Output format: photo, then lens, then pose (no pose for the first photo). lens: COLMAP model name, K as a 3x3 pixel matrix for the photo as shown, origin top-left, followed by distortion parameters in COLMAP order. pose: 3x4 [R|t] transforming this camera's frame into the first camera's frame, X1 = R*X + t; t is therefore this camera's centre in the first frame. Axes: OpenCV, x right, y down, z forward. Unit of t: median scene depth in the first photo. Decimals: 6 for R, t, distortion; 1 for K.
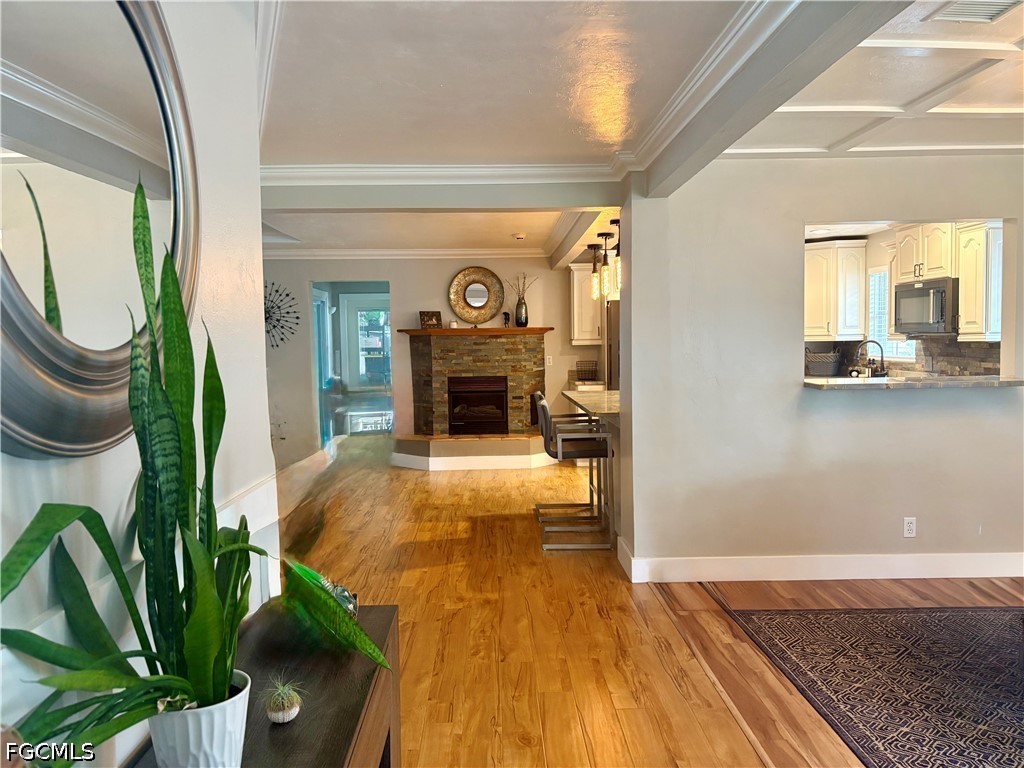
lens RADIAL K [[767.0, 0, 508.3], [0, 767.0, 385.3], [0, 0, 1]] dist [0.045790, -0.000391]
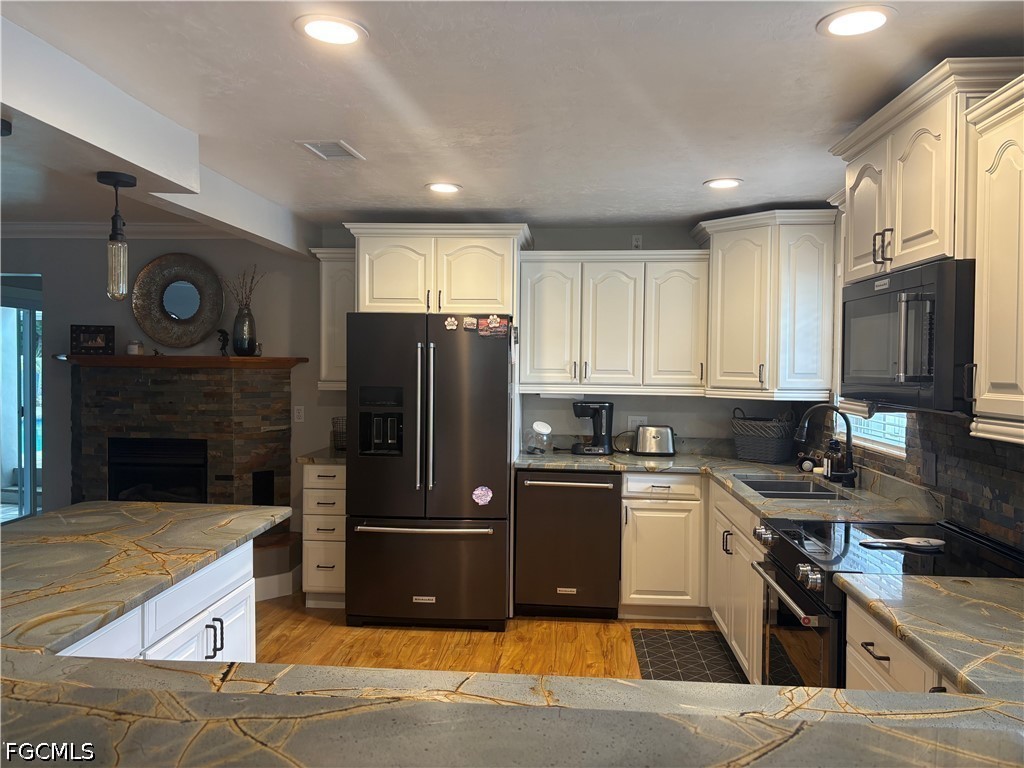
lens RADIAL K [[767.0, 0, 517.1], [0, 767.0, 377.4], [0, 0, 1]] dist [0.045790, -0.000391]
pose [[0.995640, 0.031043, -0.087957, 0.281342], [-0.034781, 0.998542, -0.041293, -0.043001], [0.086547, 0.044172, 0.995268, 0.439211]]
